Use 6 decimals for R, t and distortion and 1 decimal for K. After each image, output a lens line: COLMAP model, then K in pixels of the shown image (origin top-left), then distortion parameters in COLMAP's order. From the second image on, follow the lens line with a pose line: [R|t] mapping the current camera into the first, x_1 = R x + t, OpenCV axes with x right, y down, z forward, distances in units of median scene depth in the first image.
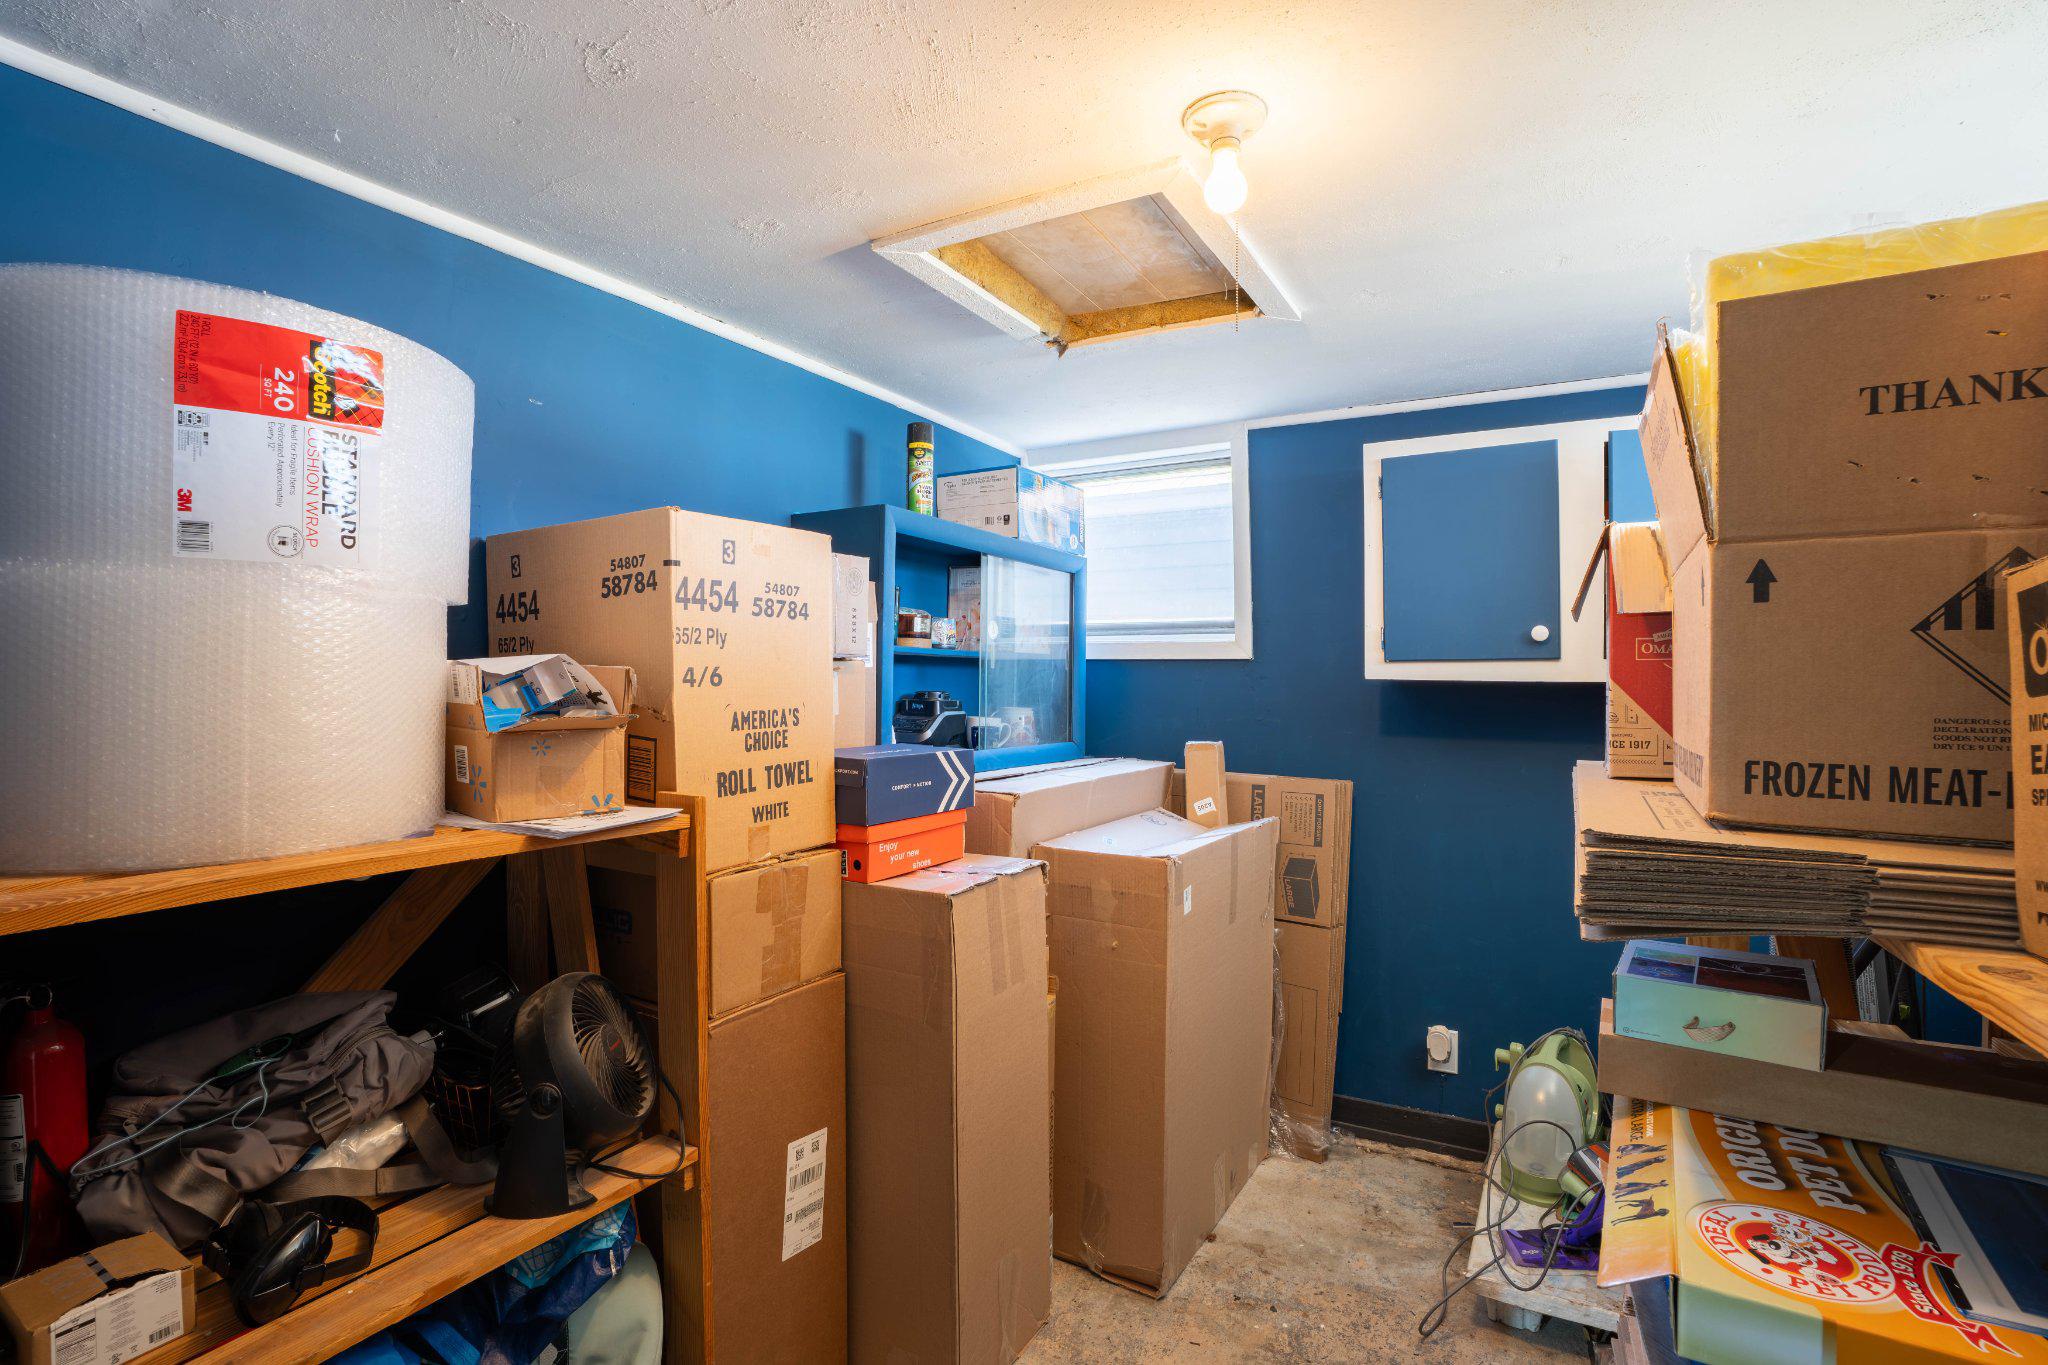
lens RADIAL K [[942.8, 0, 1017.0], [0, 942.8, 683.9], [0, 0, 1]] dist [-0.049568, 0.006632]
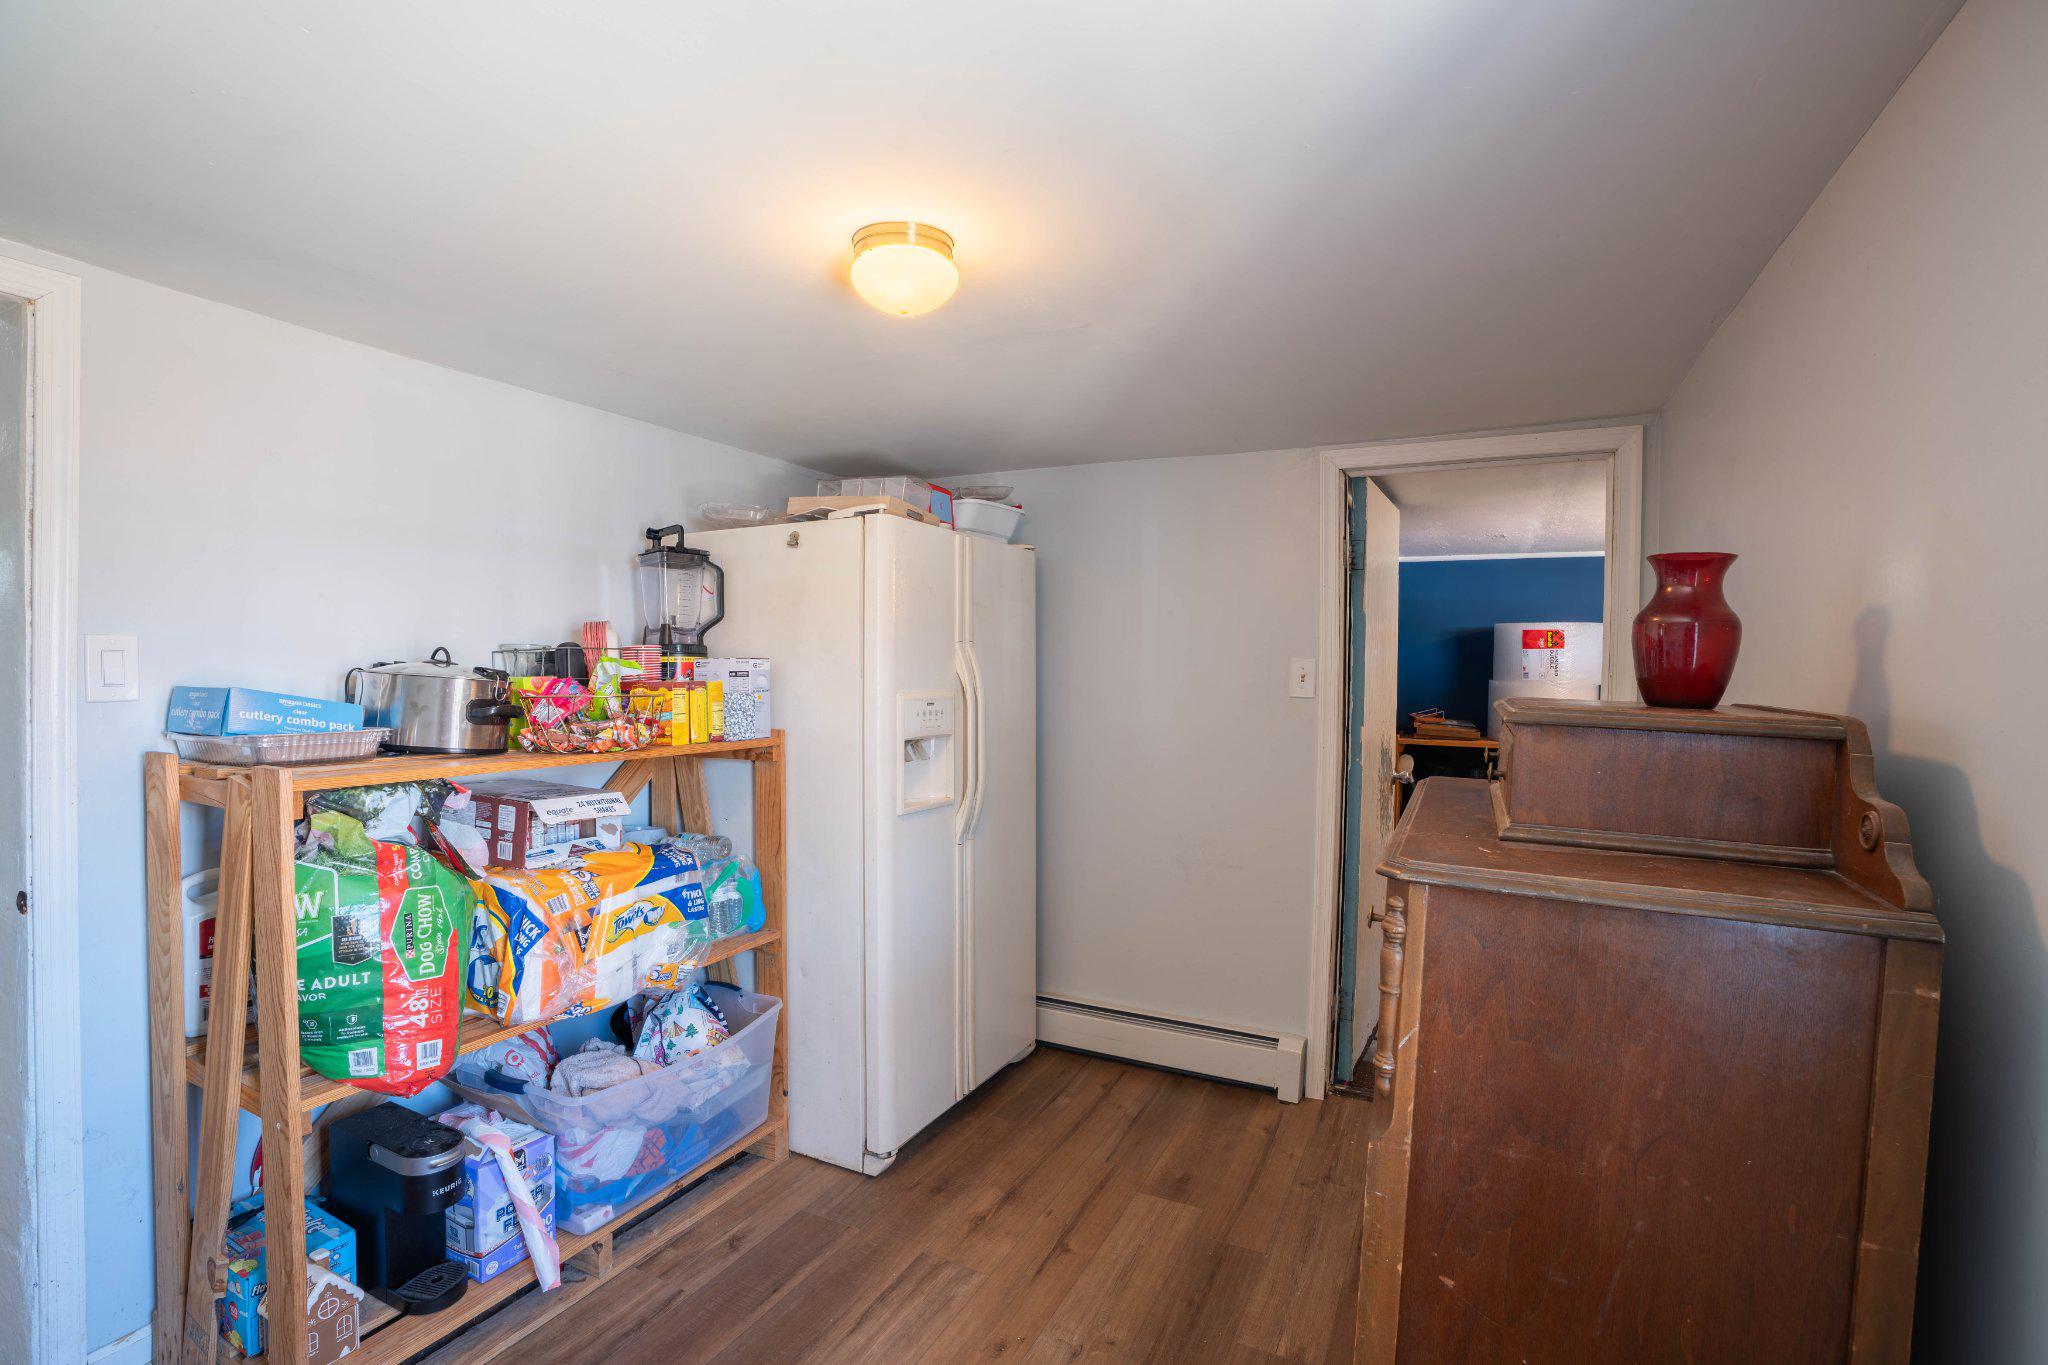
lens RADIAL K [[942.8, 0, 1017.9], [0, 942.8, 676.4], [0, 0, 1]] dist [-0.049568, 0.006632]
pose [[0.075784, 0.010538, -0.997069, 2.252704], [-0.011751, 0.999884, 0.009674, -0.102325], [0.997055, 0.010983, 0.075899, -1.223148]]
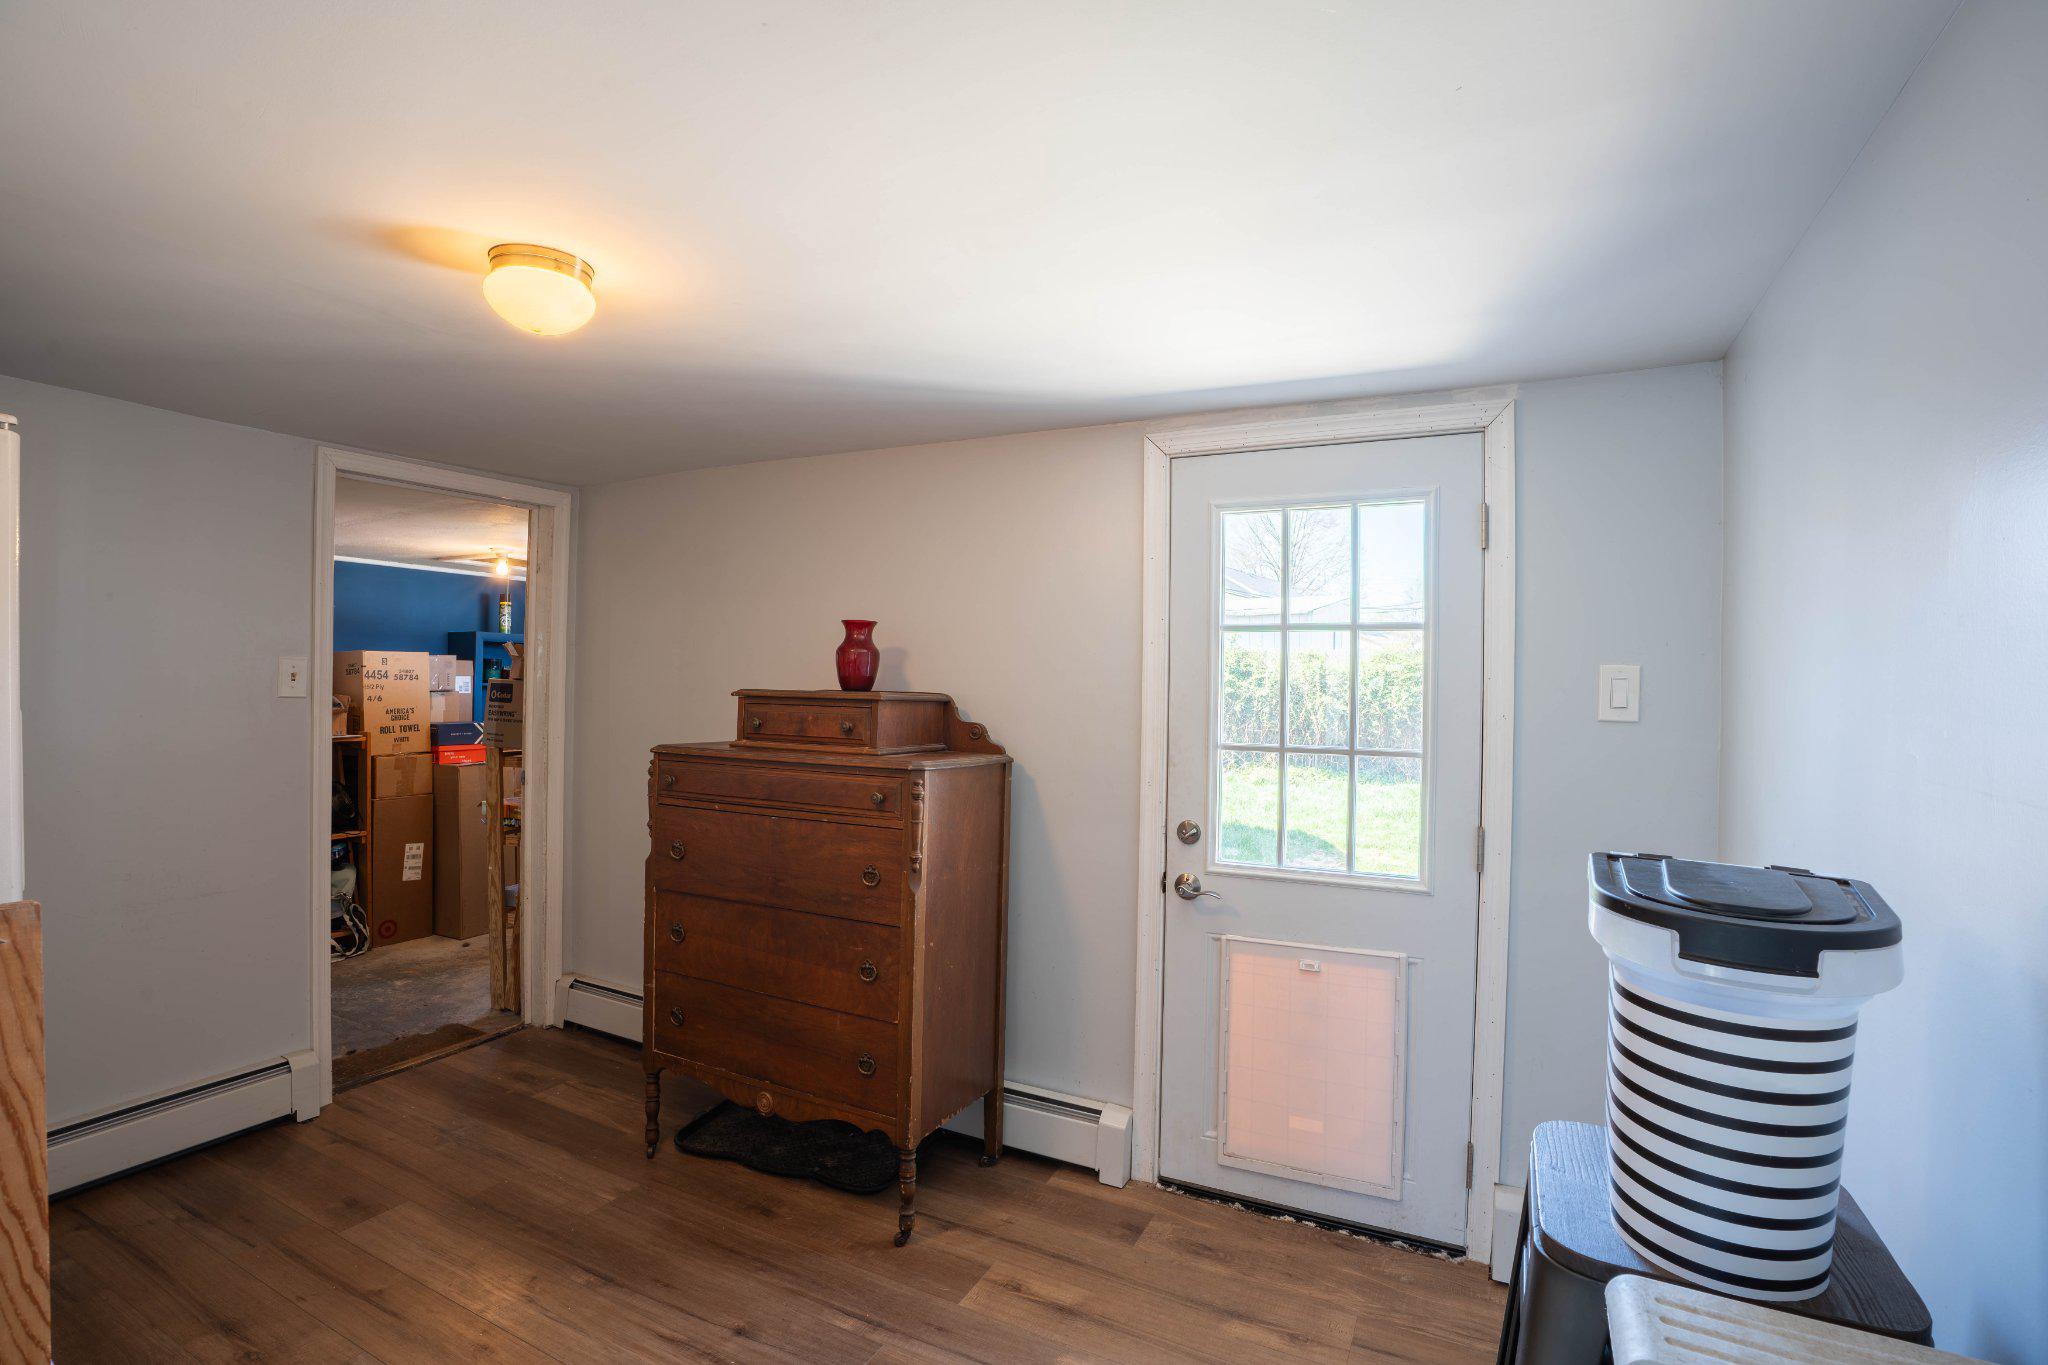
lens RADIAL K [[942.8, 0, 1031.0], [0, 942.8, 675.7], [0, 0, 1]] dist [-0.049568, 0.006632]
pose [[0.997379, 0.013999, 0.070988, 1.695616], [-0.013665, 0.999893, -0.005185, -0.098814], [-0.071053, 0.004202, 0.997464, -2.360220]]
